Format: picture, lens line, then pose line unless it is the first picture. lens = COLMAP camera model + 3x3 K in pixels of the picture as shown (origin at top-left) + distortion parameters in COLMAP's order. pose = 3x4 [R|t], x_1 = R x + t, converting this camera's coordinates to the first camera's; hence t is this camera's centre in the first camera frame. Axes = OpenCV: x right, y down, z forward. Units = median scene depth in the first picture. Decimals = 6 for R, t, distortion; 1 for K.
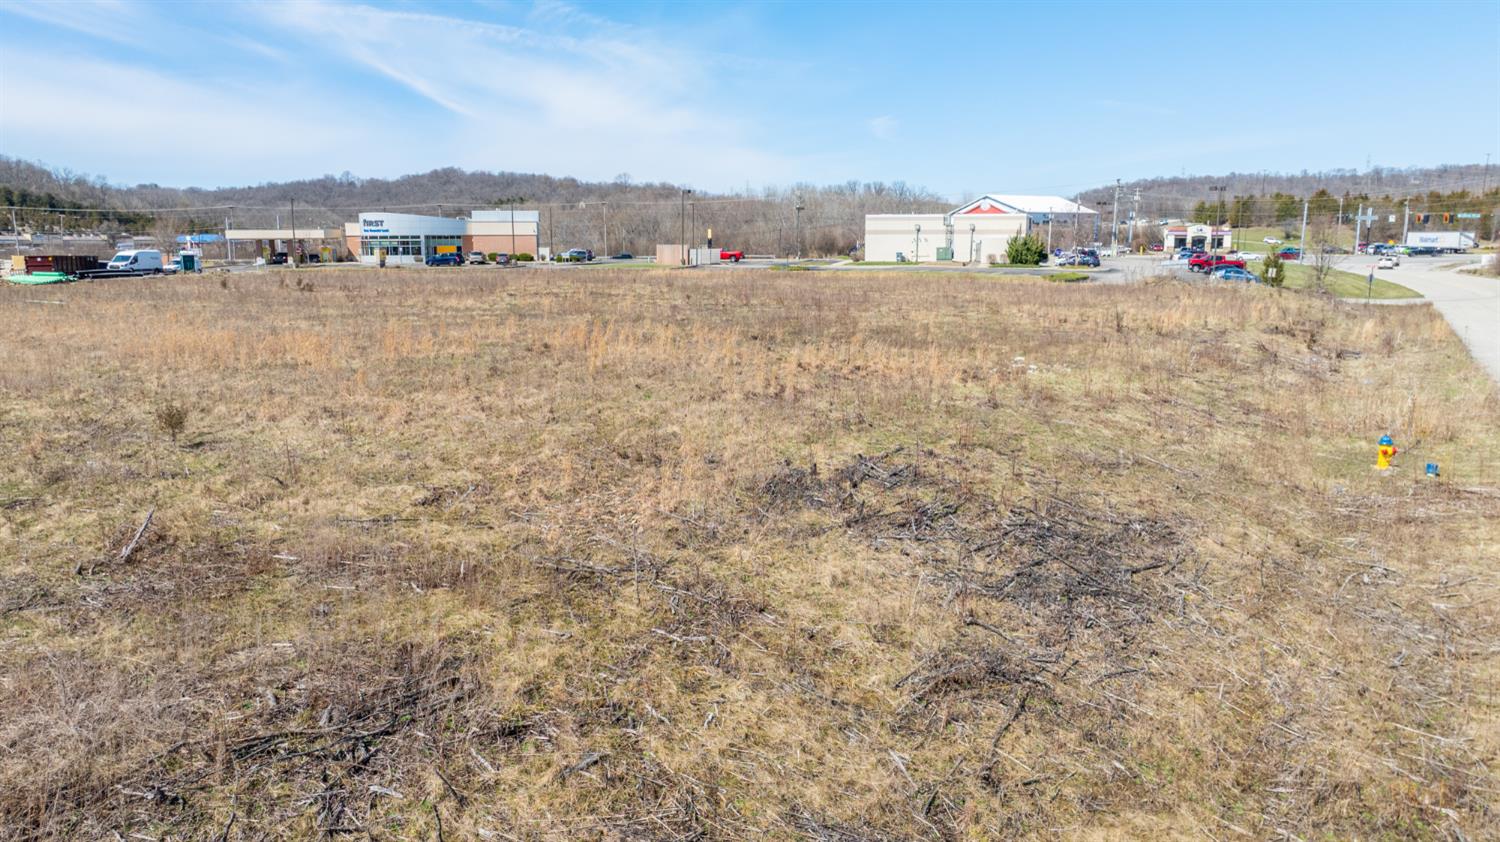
lens RADIAL K [[1057.3, 0, 748.6], [0, 1057.3, 419.9], [0, 0, 1]] dist [-0.025901, 0.021403]
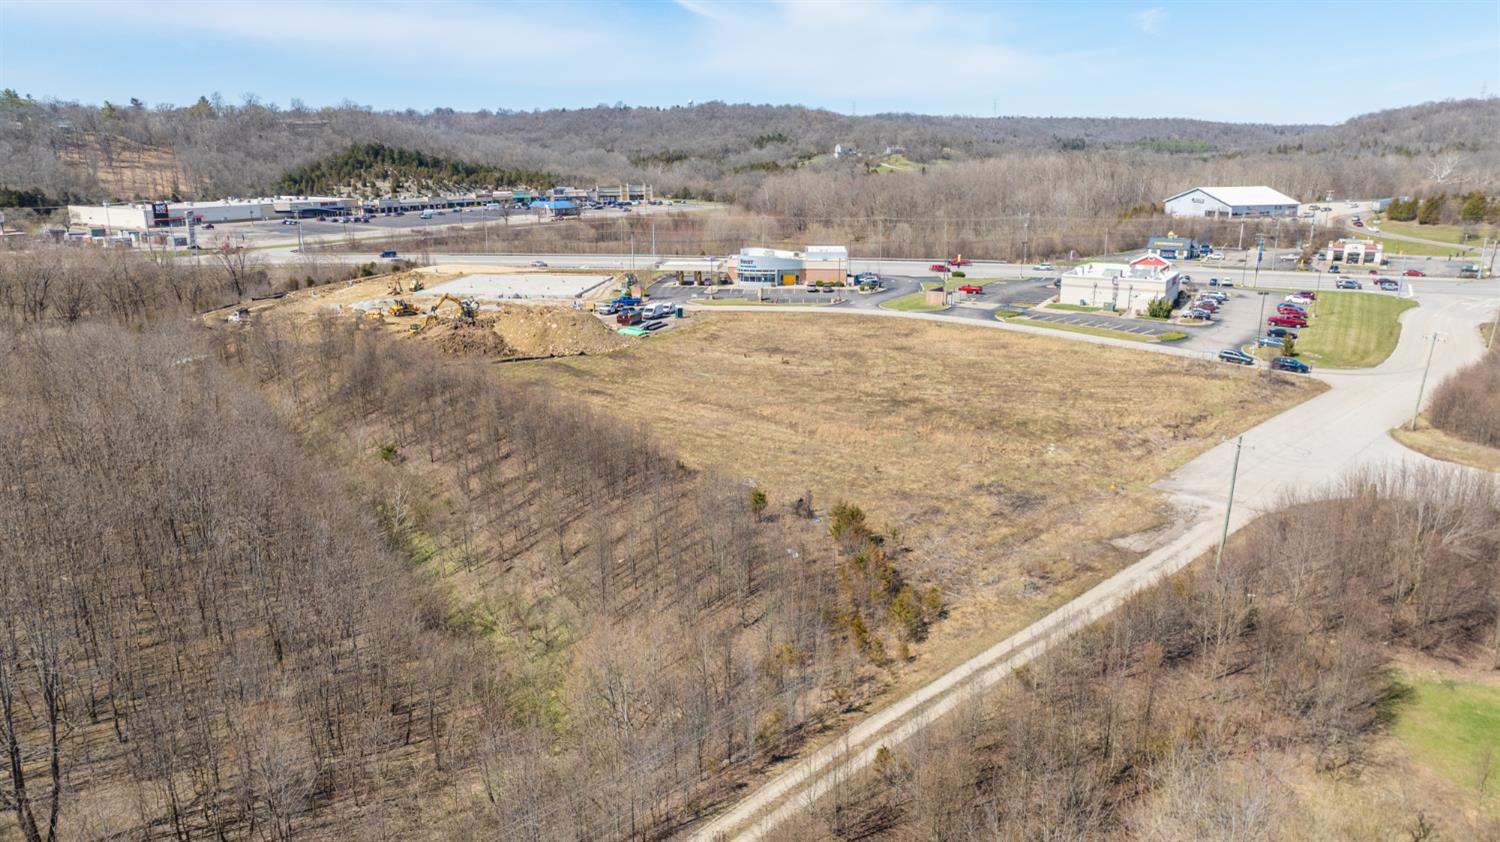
lens RADIAL K [[1057.3, 0, 747.3], [0, 1057.3, 423.7], [0, 0, 1]] dist [-0.025901, 0.021403]
pose [[0.975450, 0.057492, -0.212582, 0.000682], [-0.038269, 0.994887, 0.093461, -0.090729], [0.216868, -0.083031, 0.972663, -0.578353]]
